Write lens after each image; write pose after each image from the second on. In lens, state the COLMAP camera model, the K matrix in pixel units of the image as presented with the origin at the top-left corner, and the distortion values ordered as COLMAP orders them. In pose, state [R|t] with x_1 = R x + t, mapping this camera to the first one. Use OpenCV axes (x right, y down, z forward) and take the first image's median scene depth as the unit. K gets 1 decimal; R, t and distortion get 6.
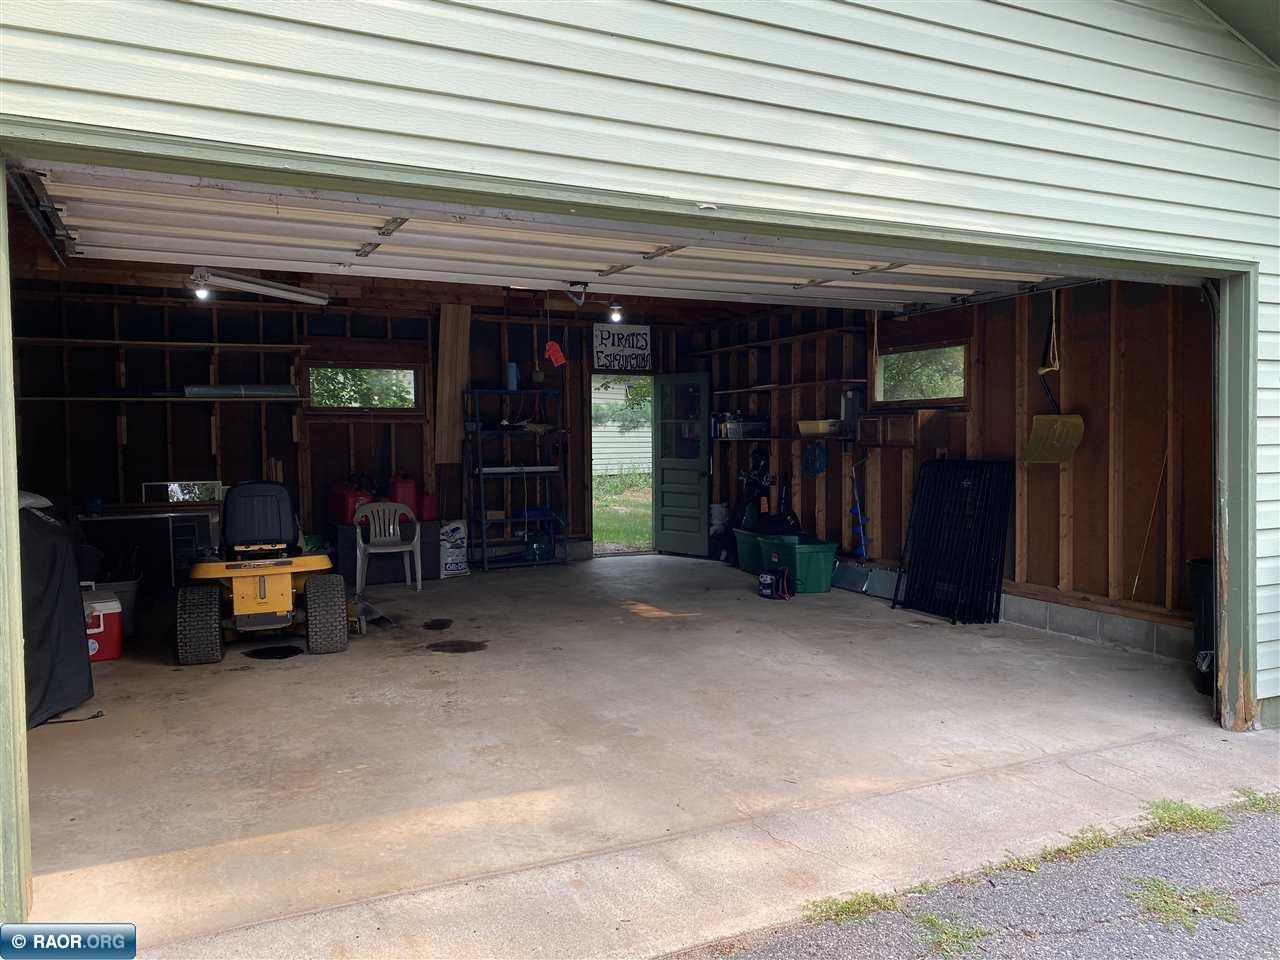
lens RADIAL K [[967.2, 0, 640.0], [0, 967.2, 480.0], [0, 0, 1]] dist [0.033357, -0.001364]
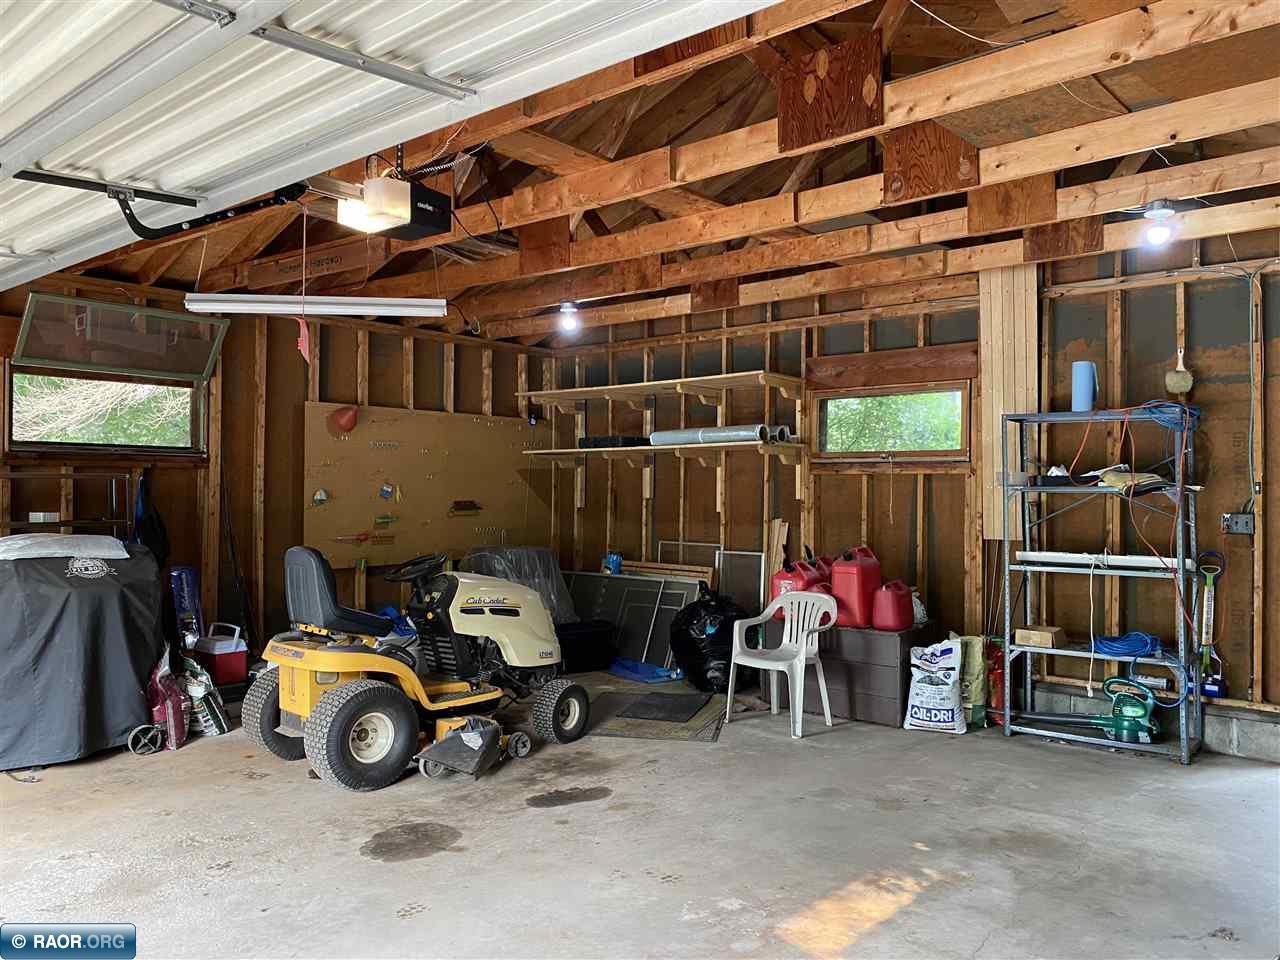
lens RADIAL K [[967.2, 0, 640.0], [0, 967.2, 480.0], [0, 0, 1]] dist [0.033357, -0.001364]
pose [[0.388961, 0.005838, -0.921236, 0.286871], [-0.053572, 0.998431, -0.016291, -0.034763], [0.919695, 0.055689, 0.388663, 0.587522]]
